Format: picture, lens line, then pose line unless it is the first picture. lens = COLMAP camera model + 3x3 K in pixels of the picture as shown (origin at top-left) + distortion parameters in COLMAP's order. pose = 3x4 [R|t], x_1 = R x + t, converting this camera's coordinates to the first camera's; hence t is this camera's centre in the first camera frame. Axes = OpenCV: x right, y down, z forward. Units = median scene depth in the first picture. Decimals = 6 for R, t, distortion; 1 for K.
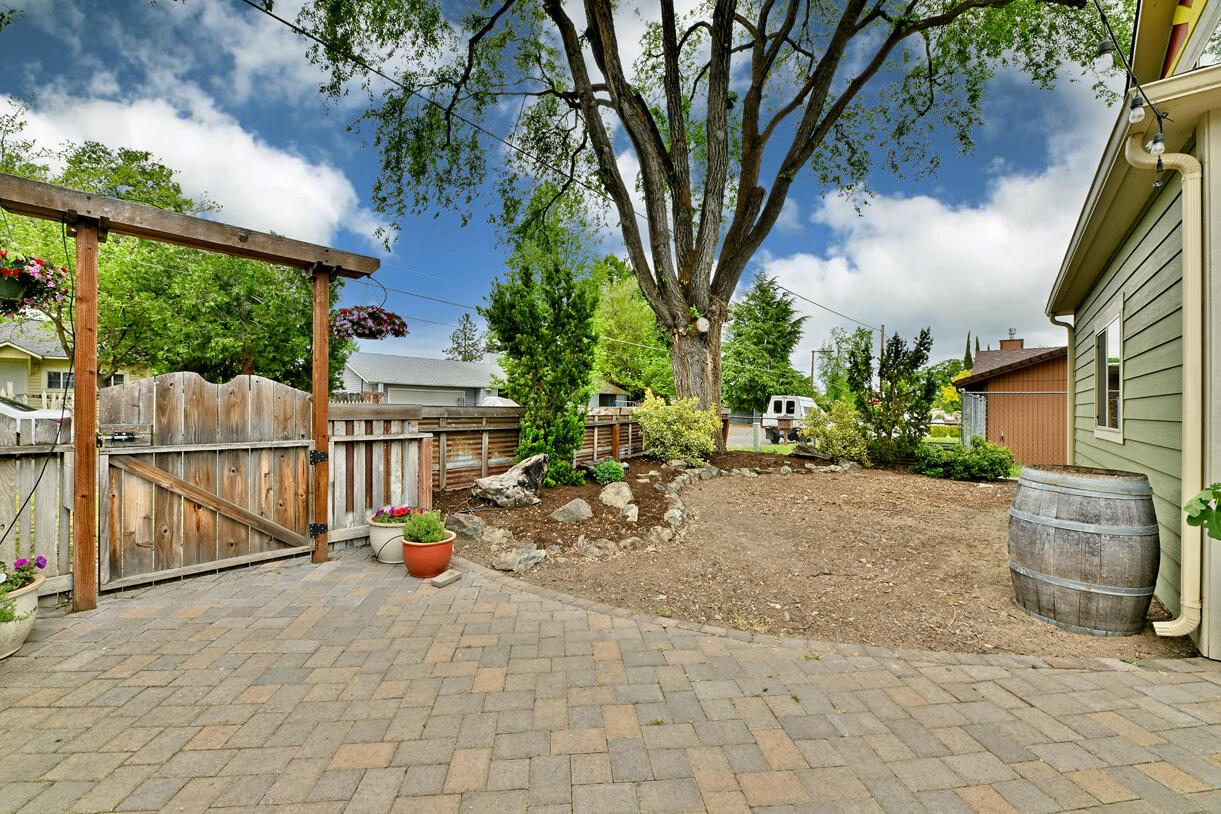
lens RADIAL K [[488.0, 0, 610.5], [0, 488.0, 407.0], [0, 0, 1]] dist [-0.010646, -0.000187]
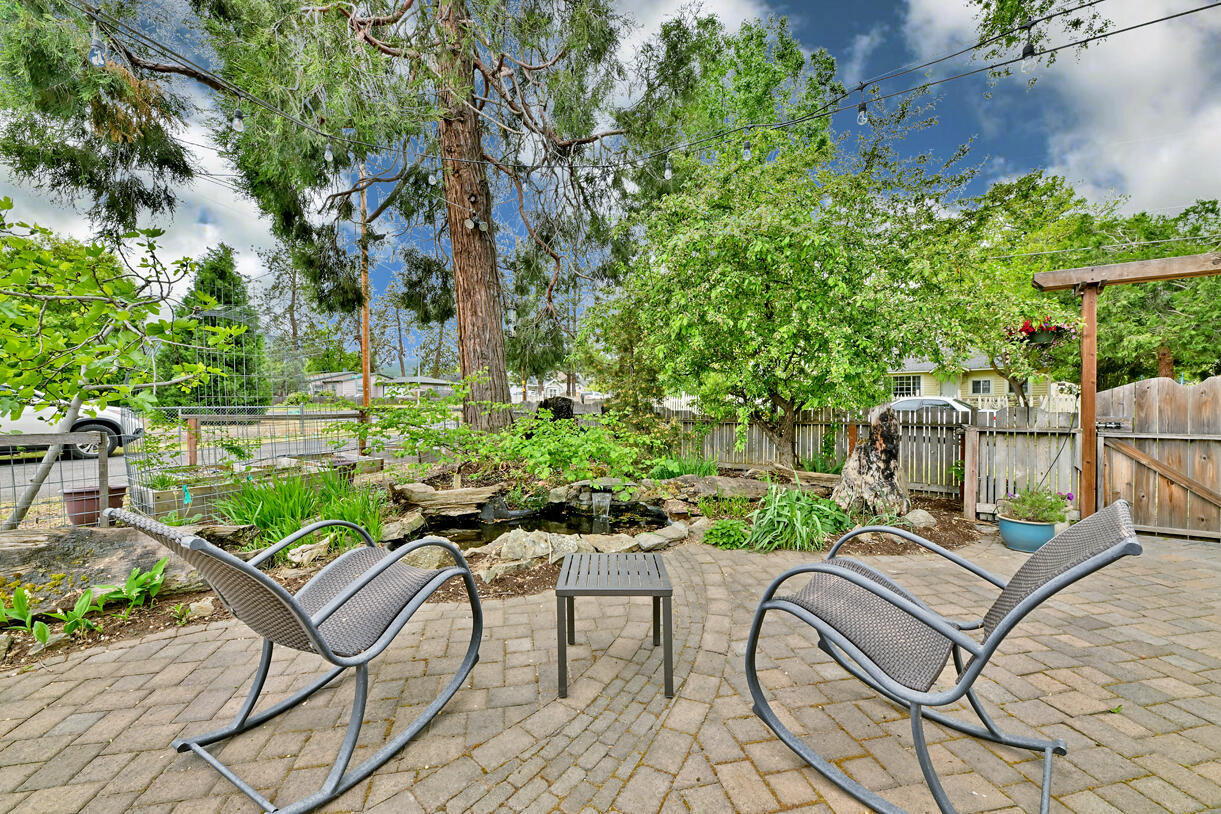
lens RADIAL K [[488.0, 0, 610.5], [0, 488.0, 407.0], [0, 0, 1]] dist [-0.010646, -0.000187]
pose [[0.086159, -0.004329, -0.996272, 0.284187], [0.001520, 0.999990, -0.004214, 0.009753], [0.996280, -0.001152, 0.086165, -0.582386]]
